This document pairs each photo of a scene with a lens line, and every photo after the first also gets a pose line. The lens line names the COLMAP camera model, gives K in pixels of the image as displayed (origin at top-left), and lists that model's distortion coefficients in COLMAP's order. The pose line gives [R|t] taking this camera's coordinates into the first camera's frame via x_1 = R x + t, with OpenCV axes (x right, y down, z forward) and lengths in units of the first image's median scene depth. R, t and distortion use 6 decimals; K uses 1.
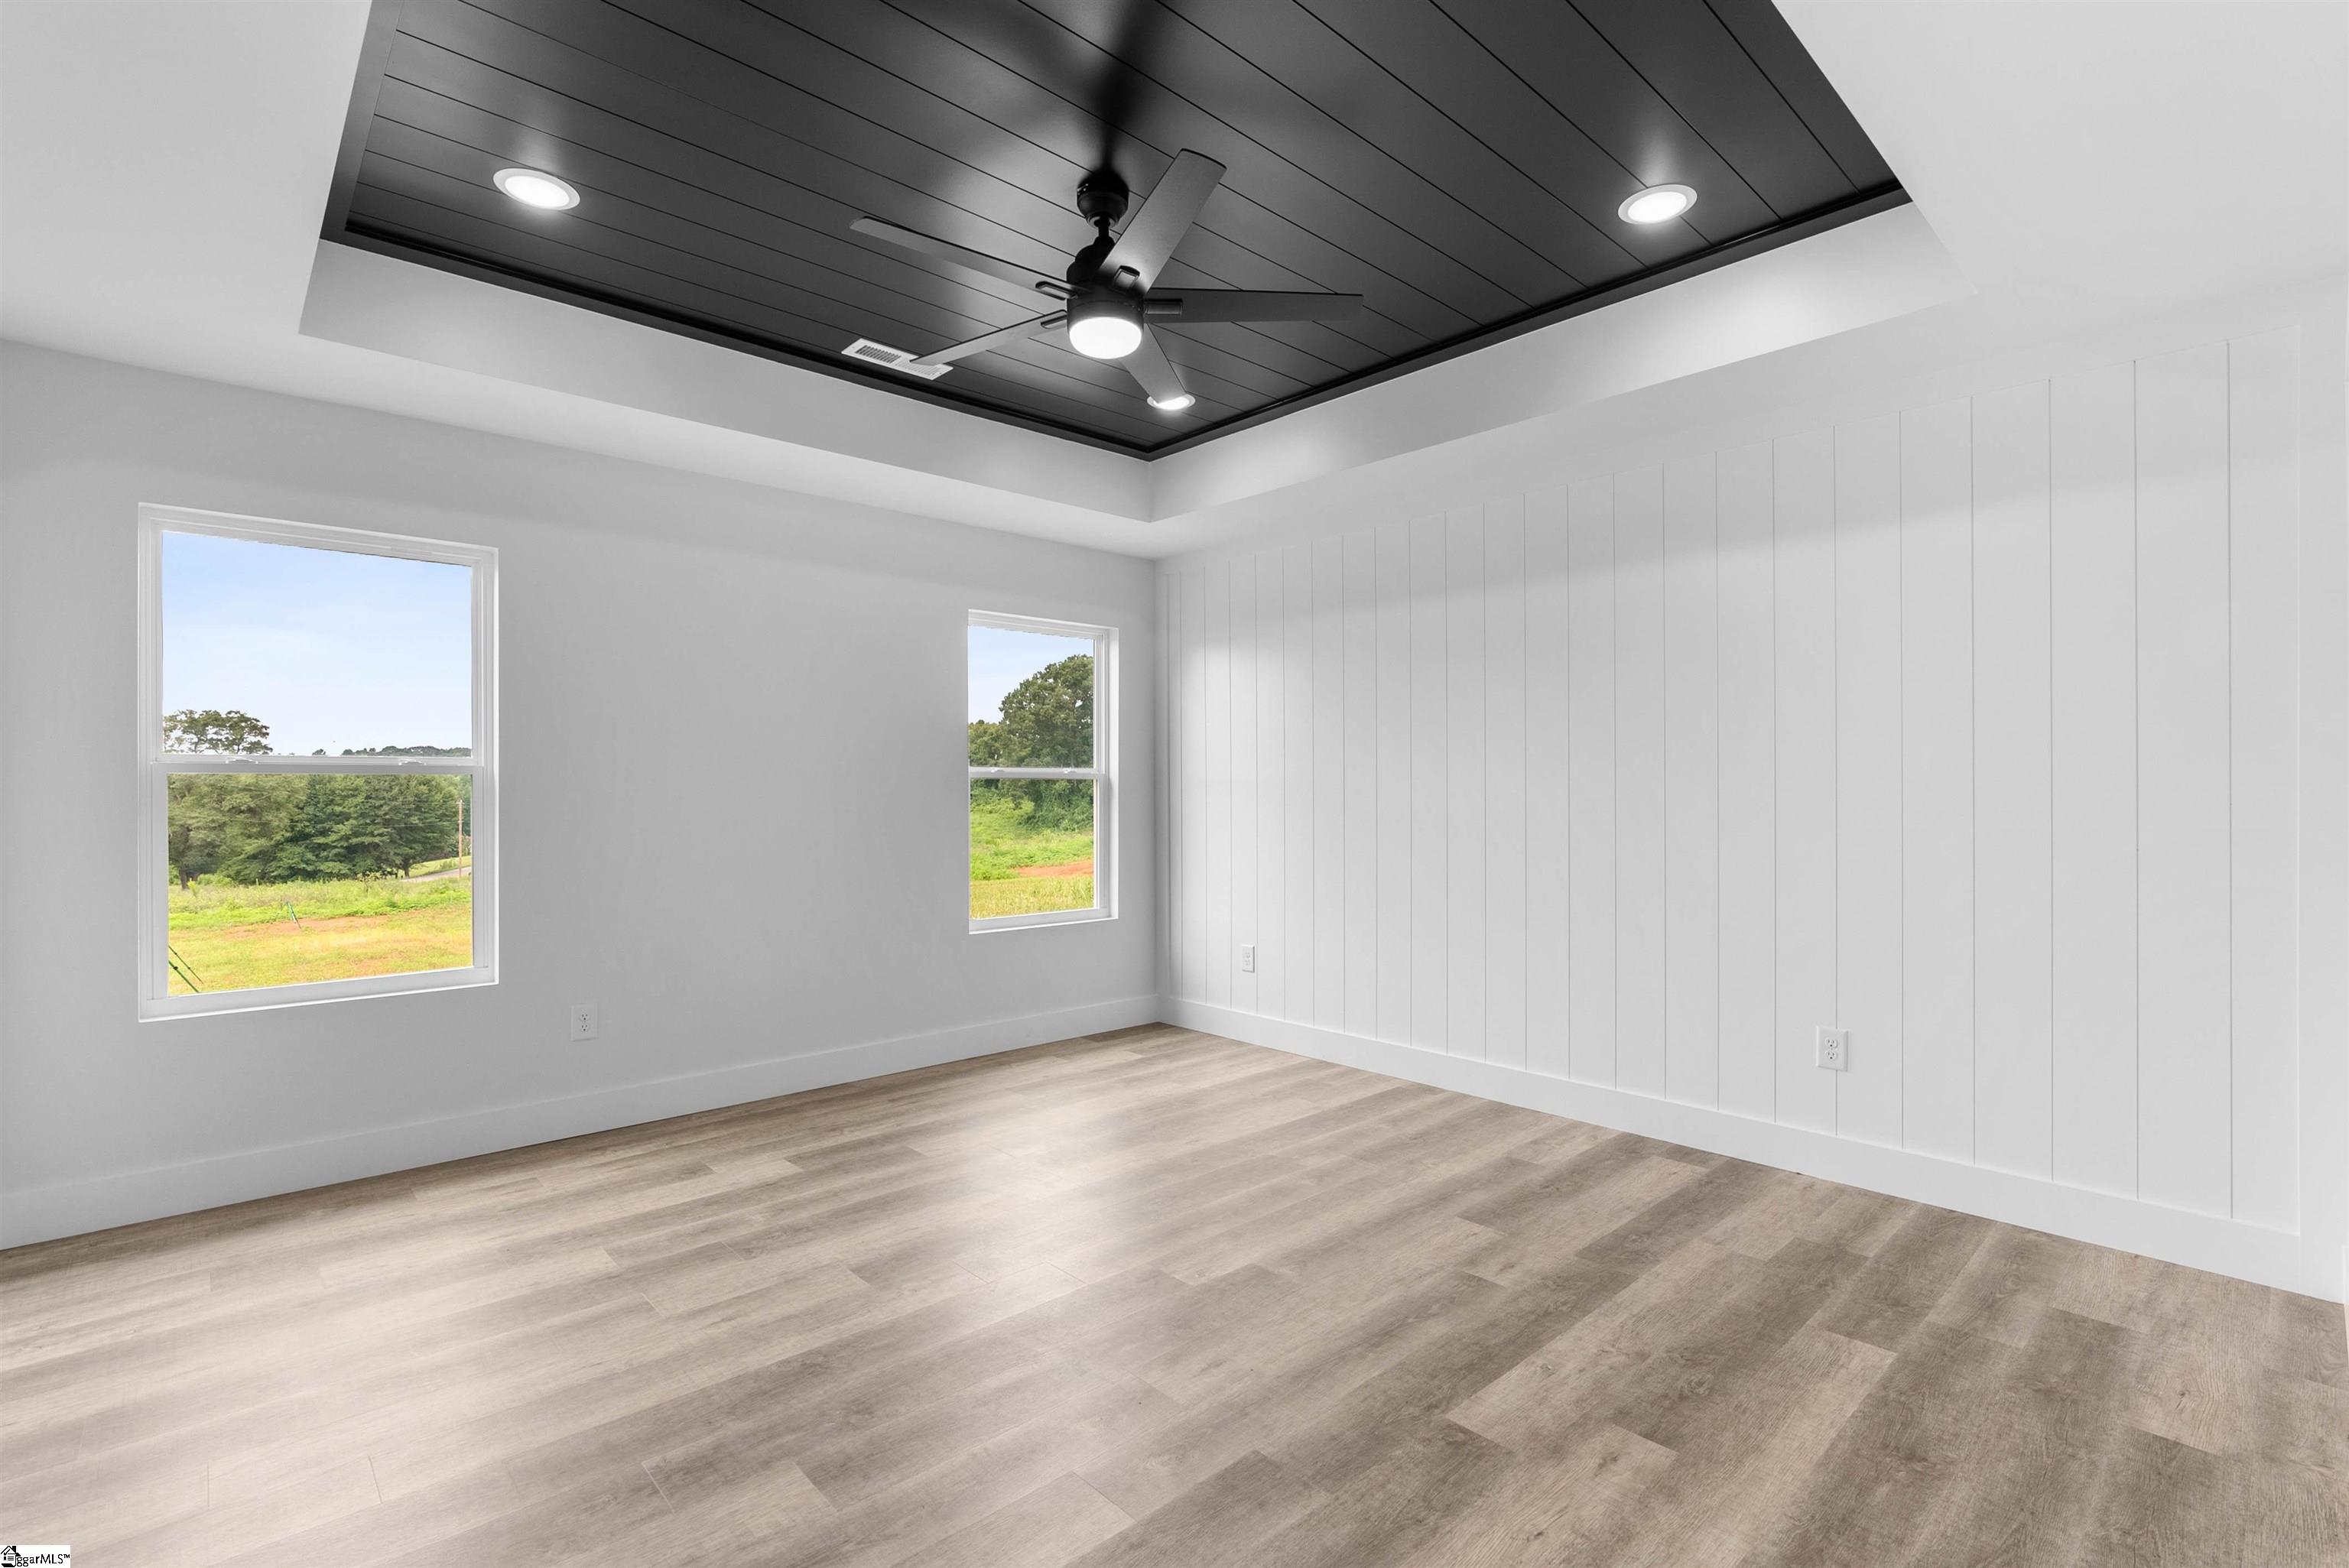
lens RADIAL K [[1075.1, 0, 1169.5], [0, 1075.1, 787.2], [0, 0, 1]] dist [-0.011196, 0.000812]
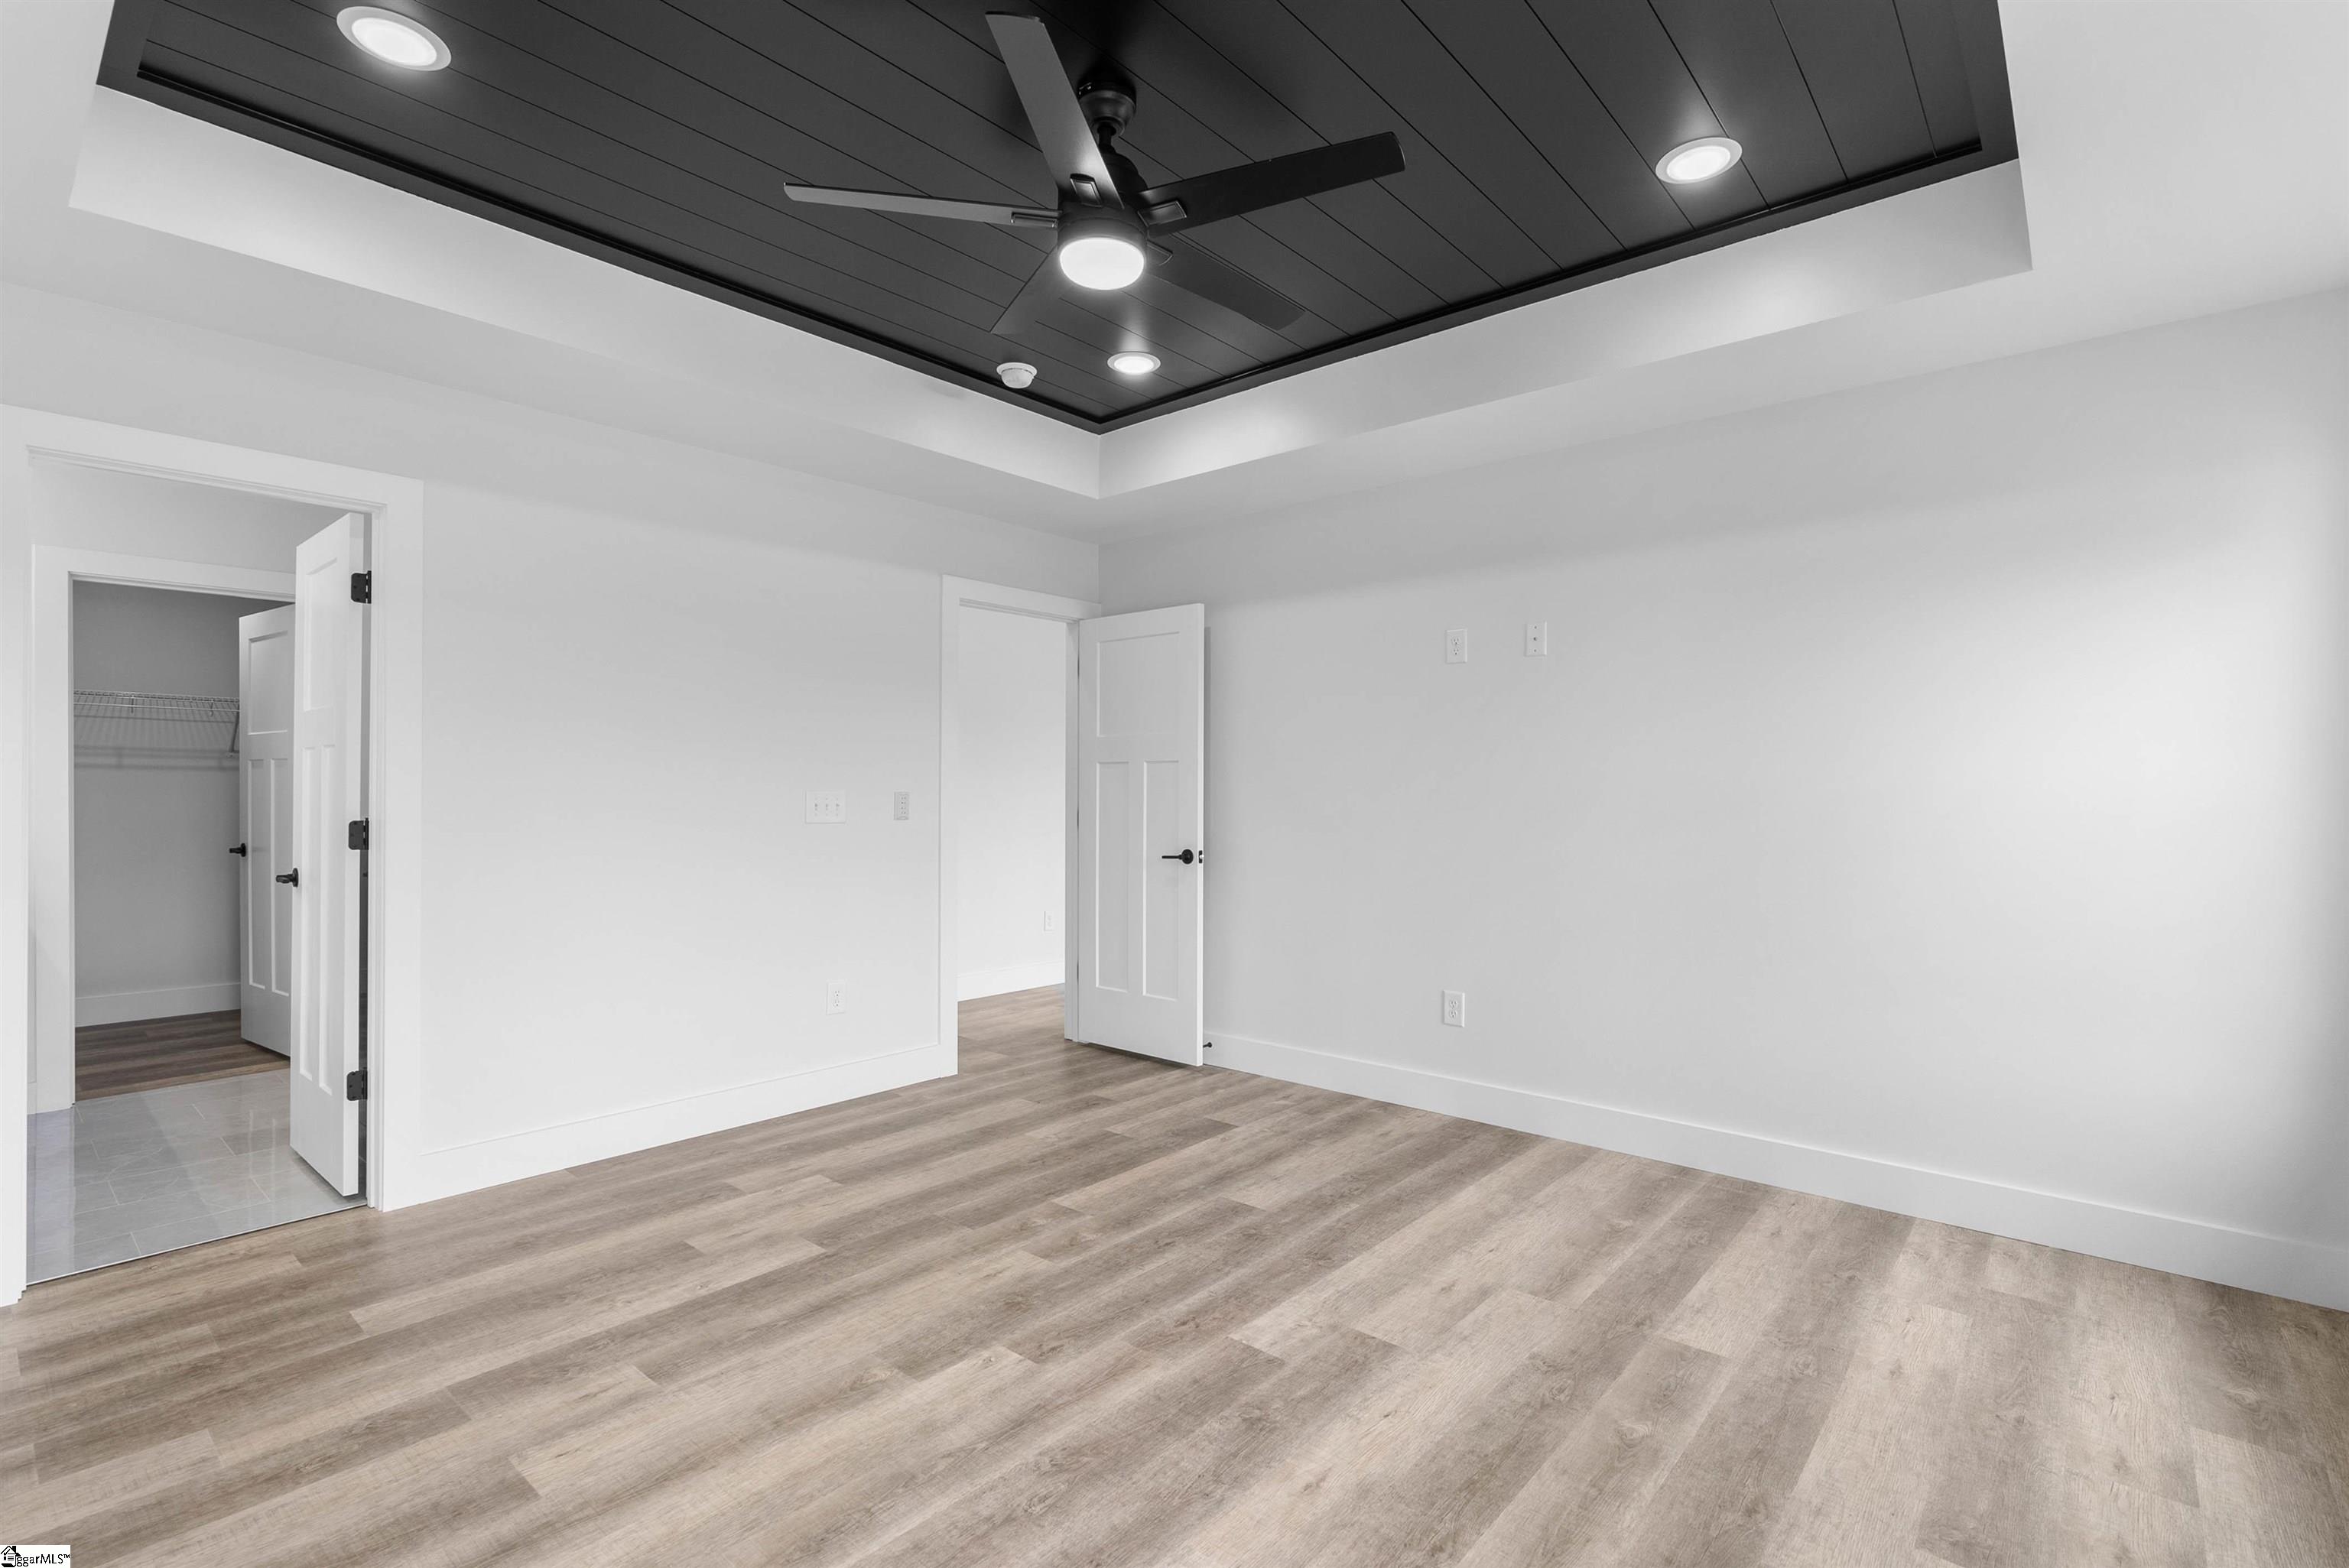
lens RADIAL K [[1075.1, 0, 1169.5], [0, 1075.1, 787.2], [0, 0, 1]] dist [-0.011196, 0.000812]
pose [[-0.993934, -0.002451, -0.109948, -0.017551], [-0.001647, 0.999971, -0.007399, 0.005778], [0.109963, -0.007173, -0.993910, 1.711415]]
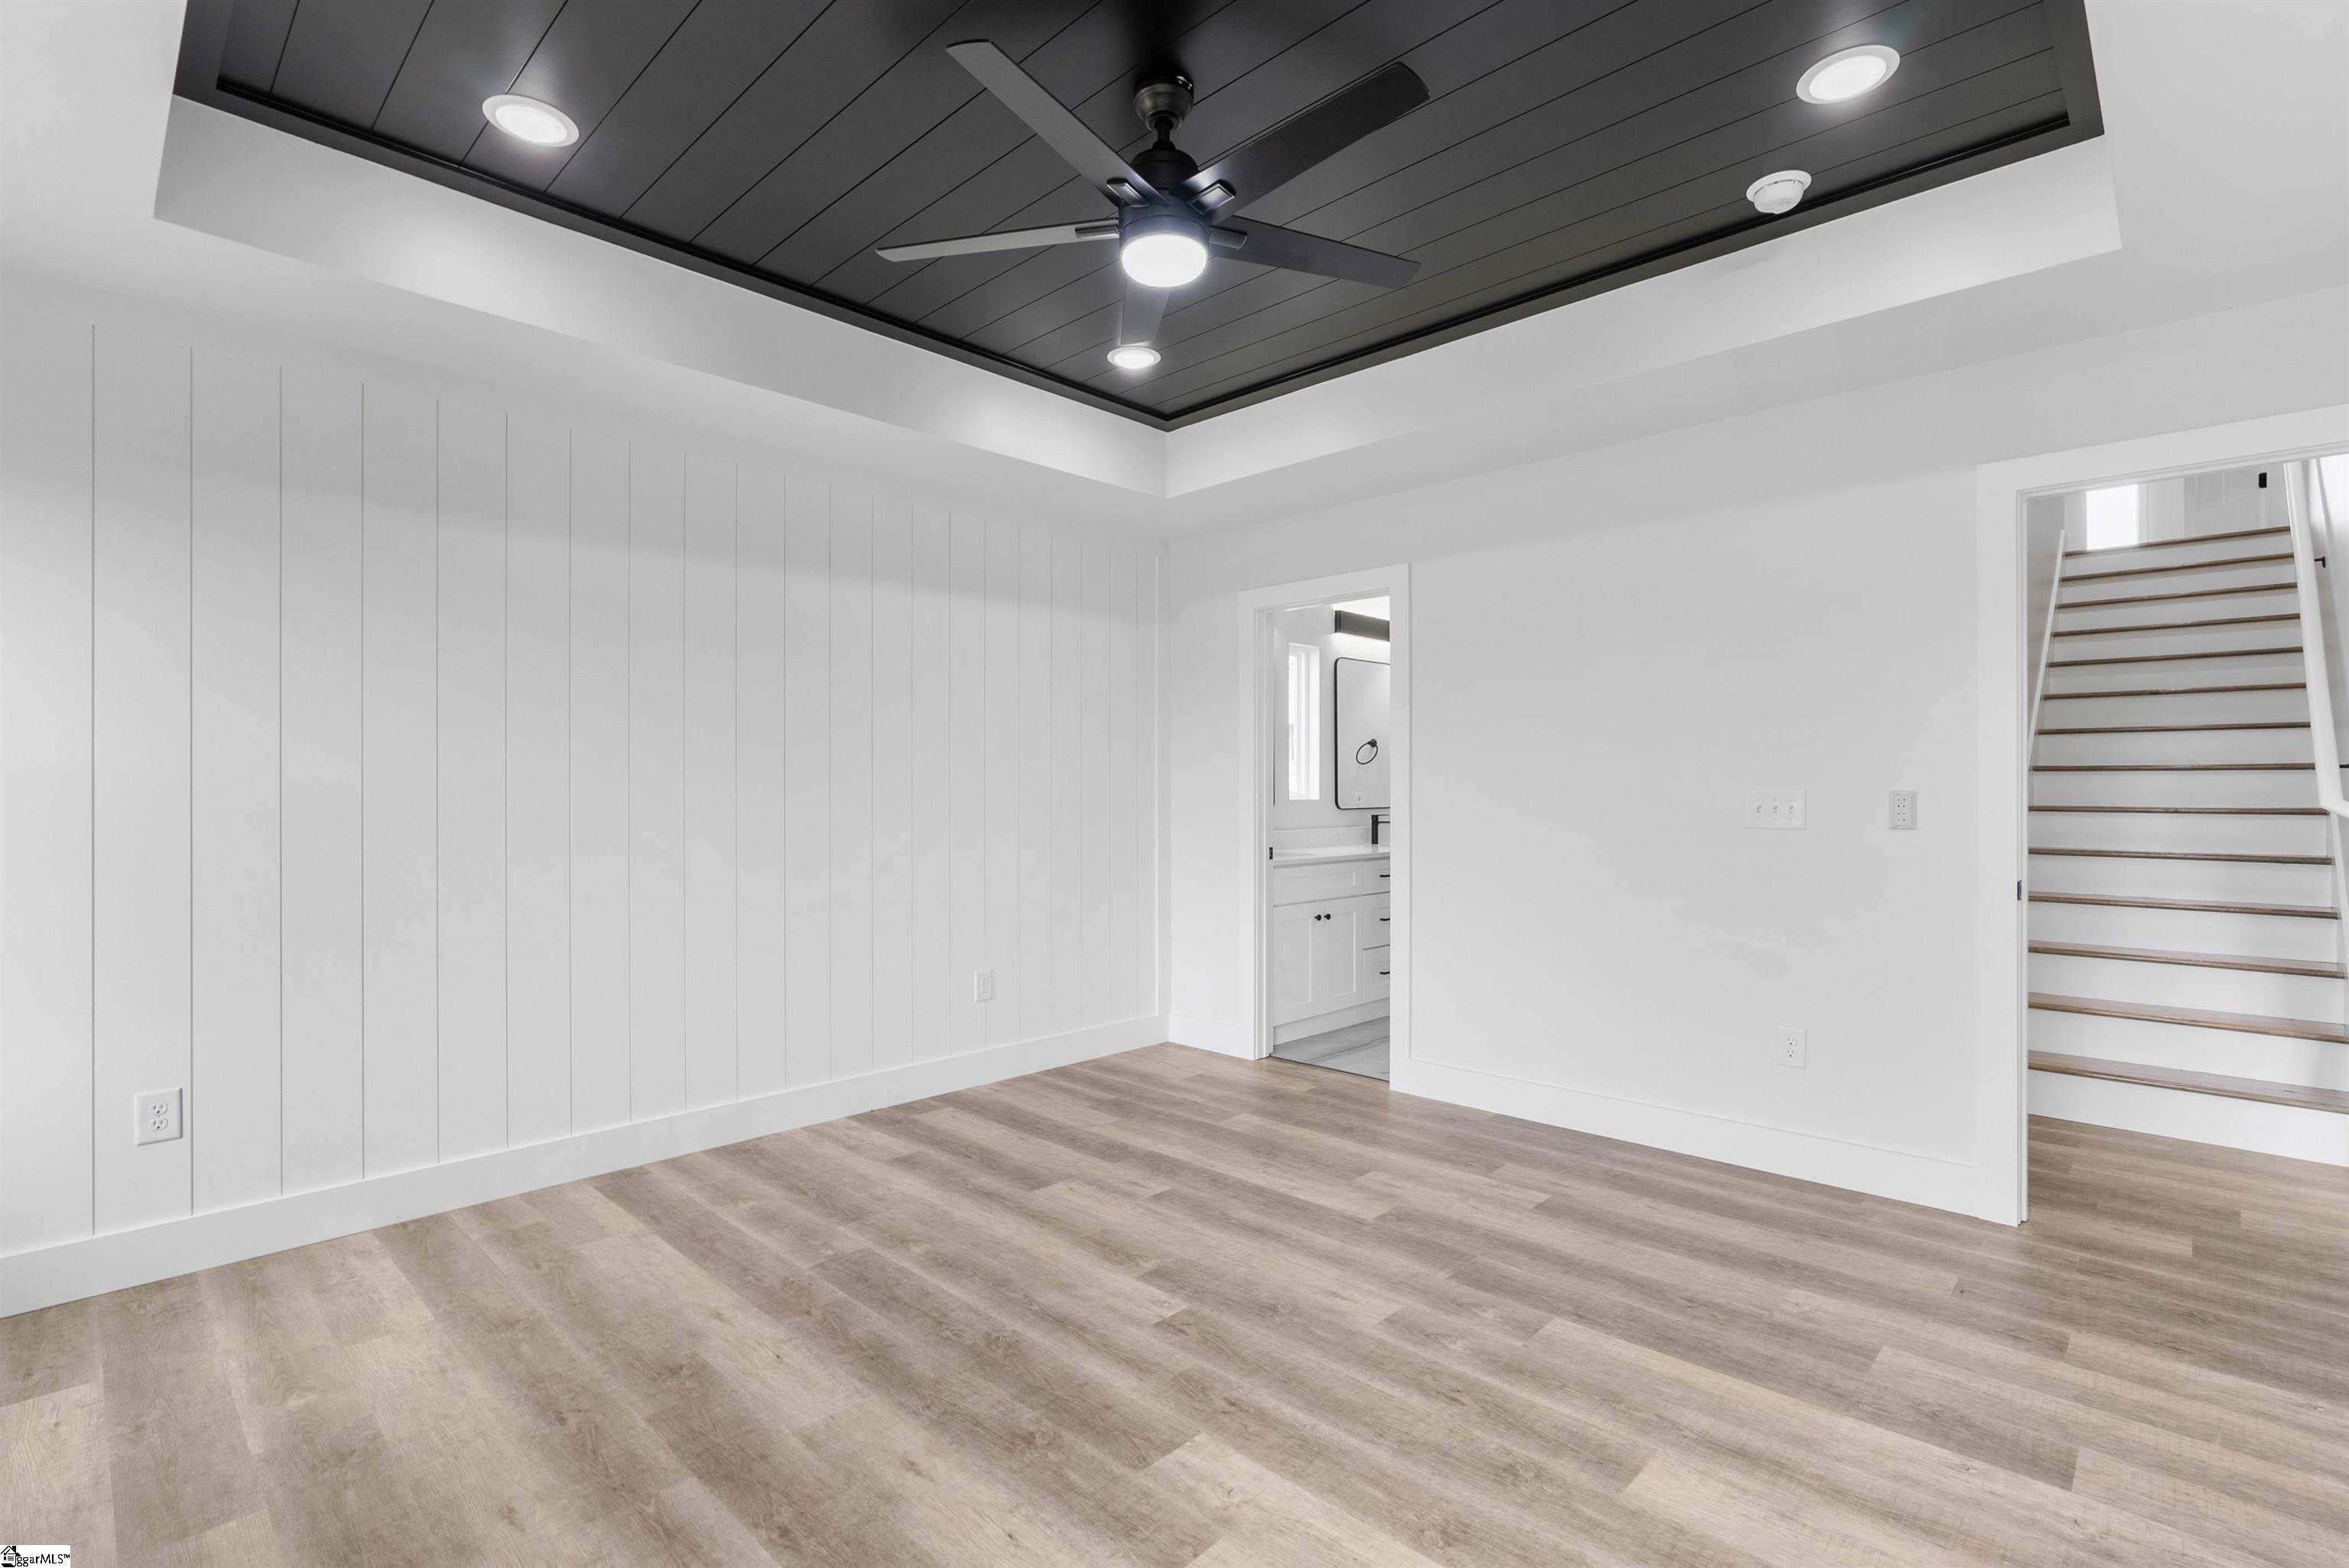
lens RADIAL K [[1083.5, 0, 1194.9], [0, 1083.5, 787.9], [0, 0, 1]] dist [-0.002858, 0.000519]
pose [[-0.074705, 0.002483, 0.997203, -0.851128], [-0.001633, 0.999995, -0.002612, 0.002964], [-0.997204, -0.001823, -0.074701, 0.959275]]
